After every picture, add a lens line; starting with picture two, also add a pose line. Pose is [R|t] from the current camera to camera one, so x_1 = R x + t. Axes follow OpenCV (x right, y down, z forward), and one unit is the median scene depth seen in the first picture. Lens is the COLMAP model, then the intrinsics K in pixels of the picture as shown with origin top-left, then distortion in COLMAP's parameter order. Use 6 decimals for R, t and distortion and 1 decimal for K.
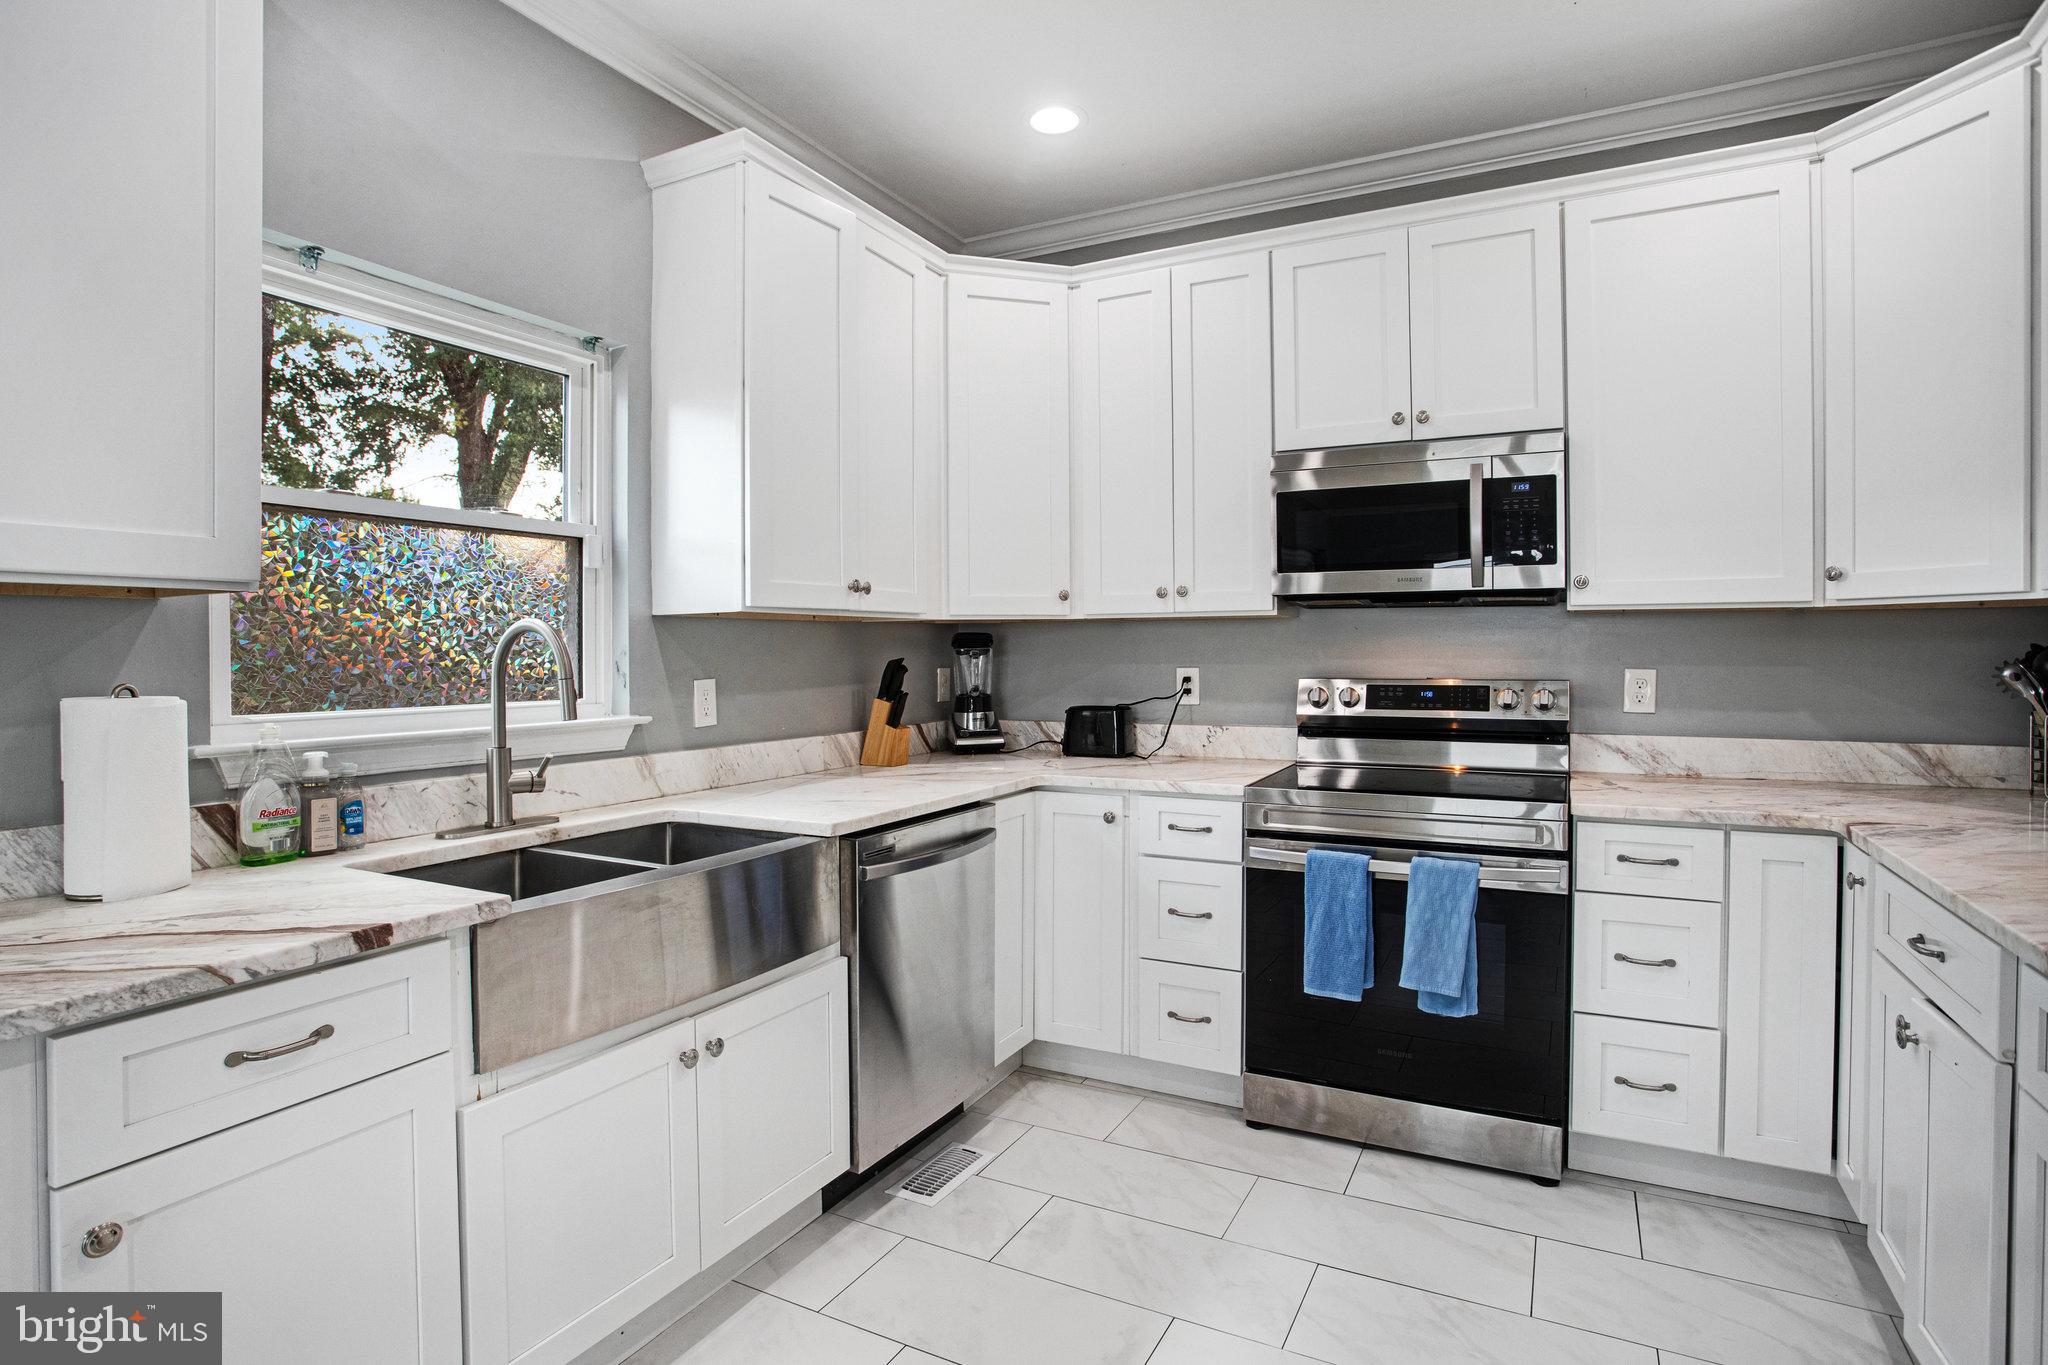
lens RADIAL K [[1072.3, 0, 1027.1], [0, 1072.3, 643.4], [0, 0, 1]] dist [-0.021485, 0.001862]
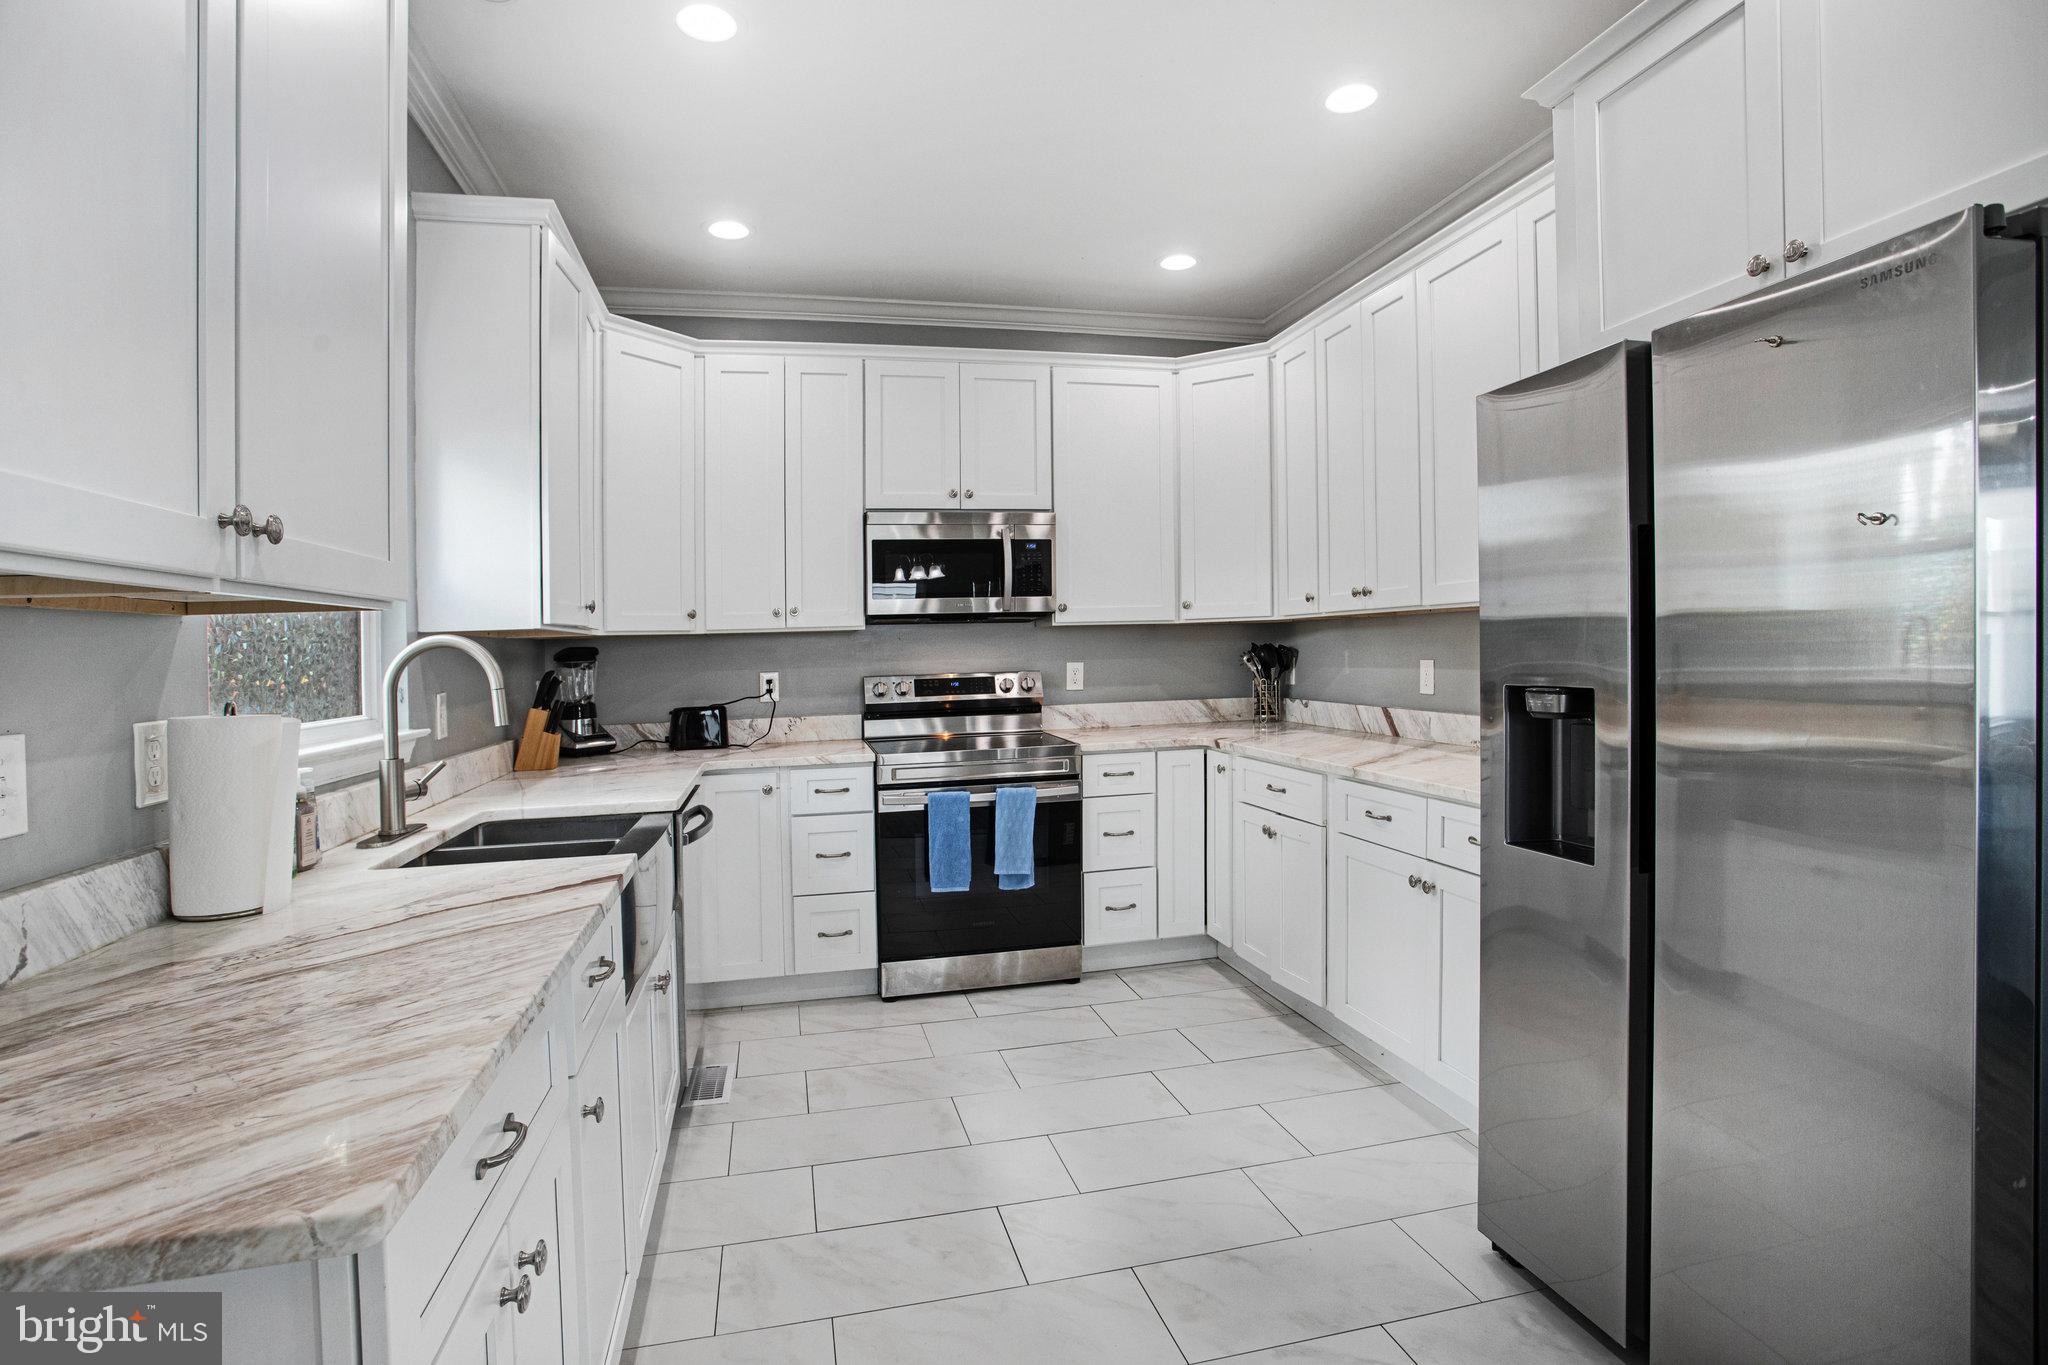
lens RADIAL K [[1012.0, 0, 1020.6], [0, 1012.0, 647.6], [0, 0, 1]] dist [-0.045985, -0.000375]
pose [[0.760082, -0.013960, 0.649678, -0.487664], [0.021710, 0.999757, -0.003917, 0.006342], [-0.649465, 0.017081, 0.760200, -0.100970]]
